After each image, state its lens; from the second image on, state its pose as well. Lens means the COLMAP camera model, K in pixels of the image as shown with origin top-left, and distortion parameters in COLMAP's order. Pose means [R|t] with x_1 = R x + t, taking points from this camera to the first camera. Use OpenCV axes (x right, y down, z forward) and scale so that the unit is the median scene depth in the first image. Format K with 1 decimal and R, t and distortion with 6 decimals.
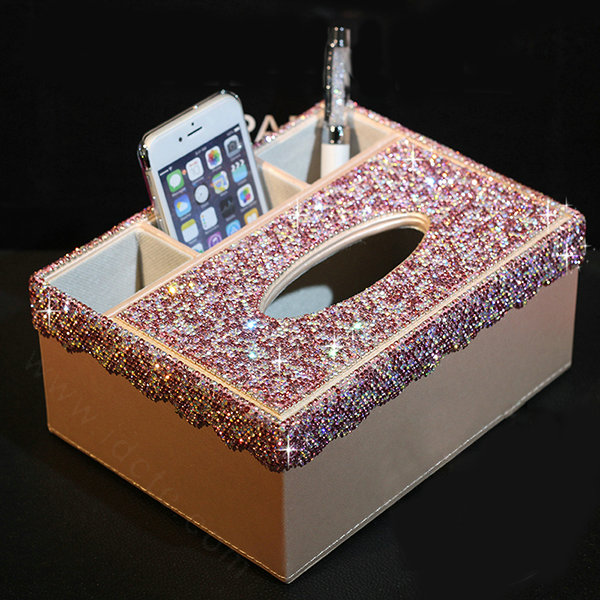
lens RADIAL K [[2121.4, 0, 300.7], [0, 2121.4, 301.4], [0, 0, 1]] dist [-0.819209, 0.000000]
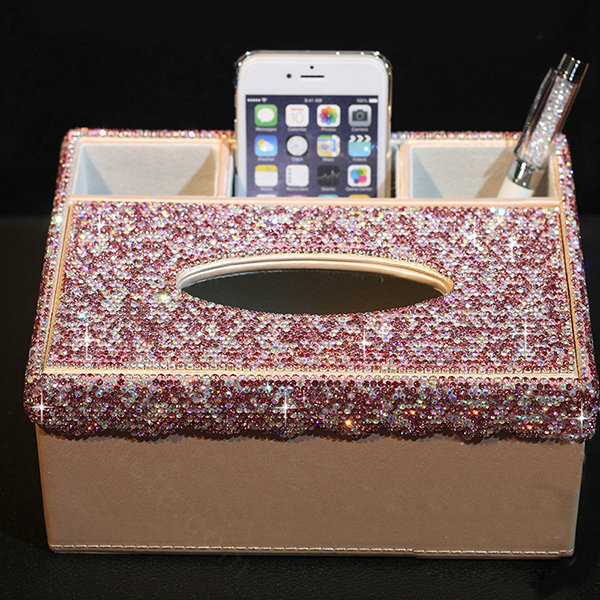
lens RADIAL K [[2121.4, 0, 300.4], [0, 2121.4, 297.1], [0, 0, 1]] dist [-0.819209, 0.000000]
pose [[0.681657, 0.485693, -0.547216, 0.465730], [-0.461547, 0.865759, 0.193482, -0.167595], [0.567730, 0.120678, 0.814321, 0.301710]]
